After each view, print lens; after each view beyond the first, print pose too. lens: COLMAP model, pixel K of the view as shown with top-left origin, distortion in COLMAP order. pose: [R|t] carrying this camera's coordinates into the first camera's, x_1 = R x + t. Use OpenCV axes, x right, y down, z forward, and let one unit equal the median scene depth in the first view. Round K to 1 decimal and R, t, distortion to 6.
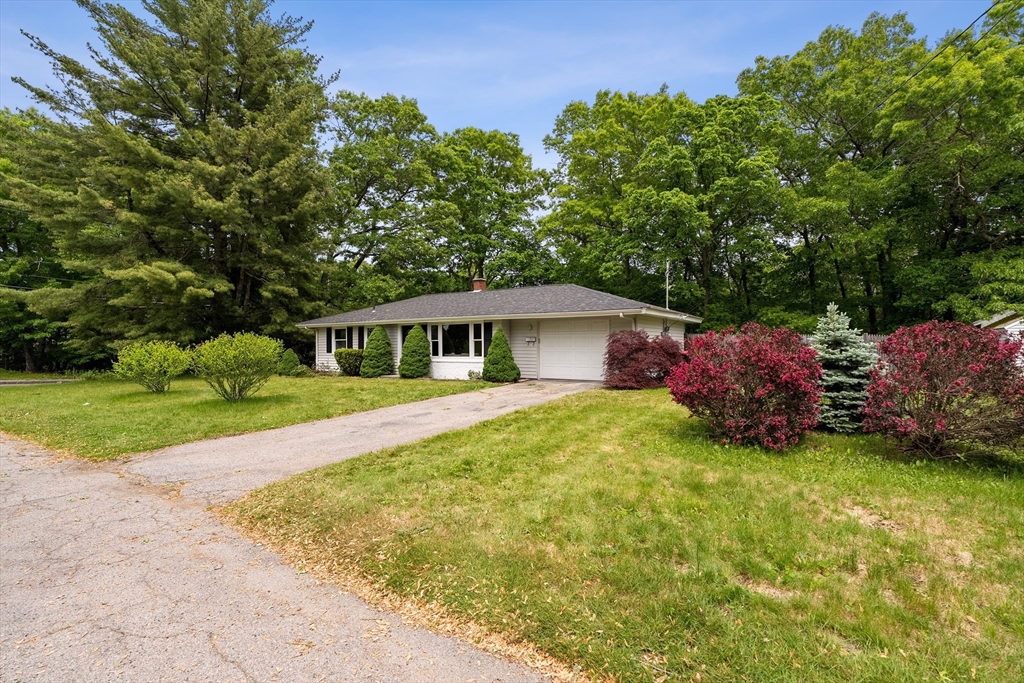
lens RADIAL K [[468.5, 0, 502.2], [0, 468.5, 335.9], [0, 0, 1]] dist [-0.012278, 0.002216]
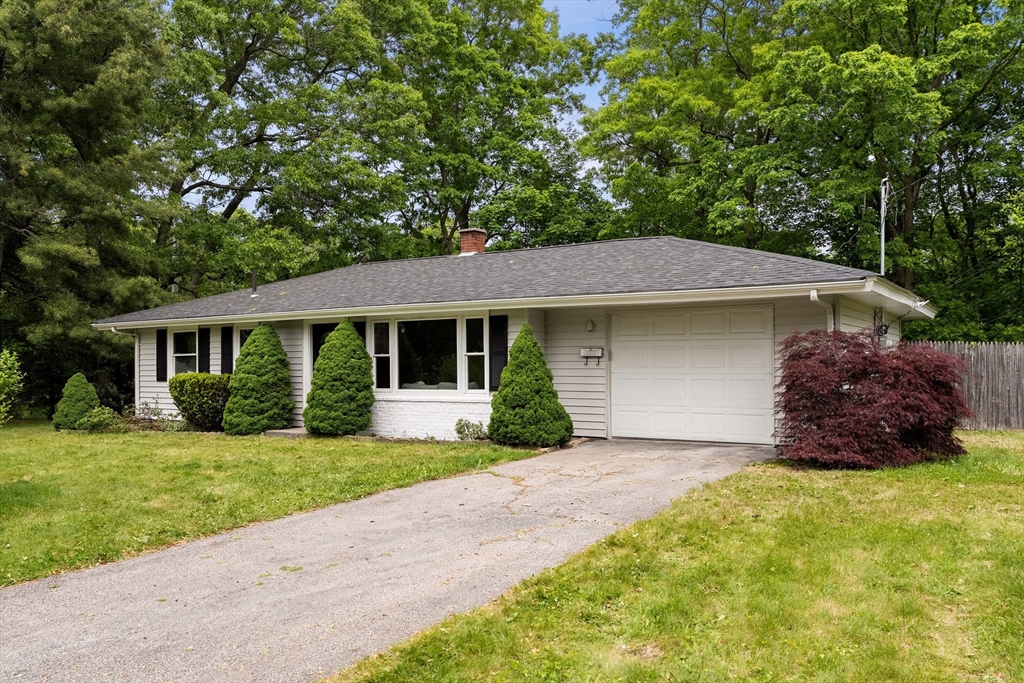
lens RADIAL K [[815.0, 0, 517.2], [0, 815.0, 352.2], [0, 0, 1]] dist [-0.022566, 0.004556]
pose [[0.999558, -0.001295, 0.029690, -0.025885], [0.001169, 0.999990, 0.004263, 0.002881], [-0.029695, -0.004227, 0.999550, 0.142451]]
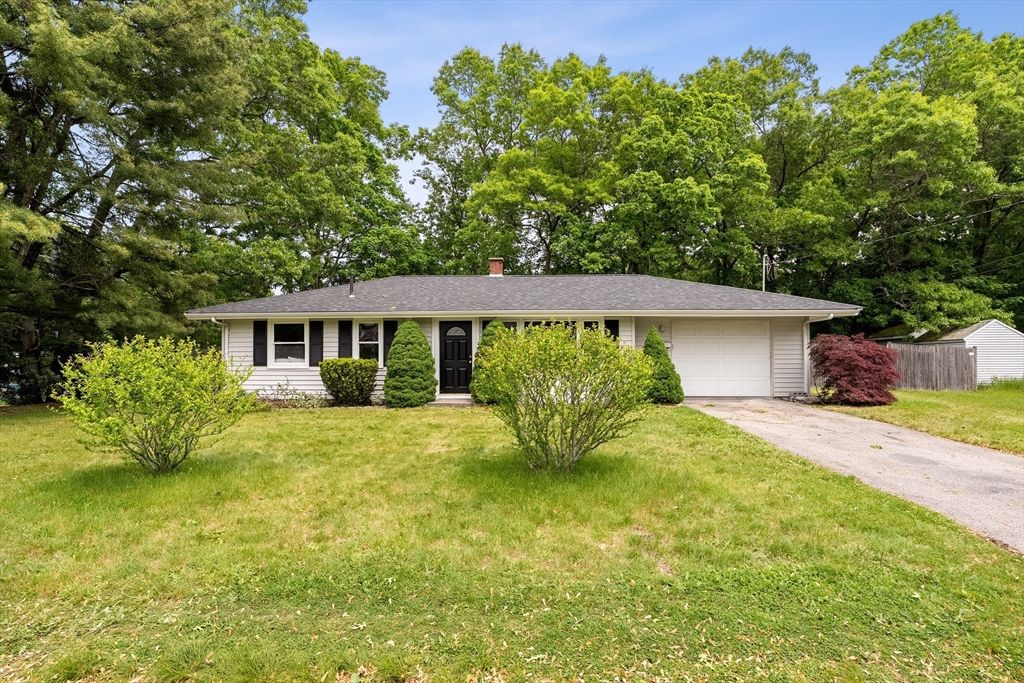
lens RADIAL K [[537.6, 0, 517.3], [0, 537.6, 341.2], [0, 0, 1]] dist [-0.011987, 0.004938]
pose [[0.858383, 0.011628, 0.512878, -0.417711], [-0.013229, 0.999912, -0.000530, 0.003406], [-0.512839, -0.006329, 0.858461, 0.272236]]
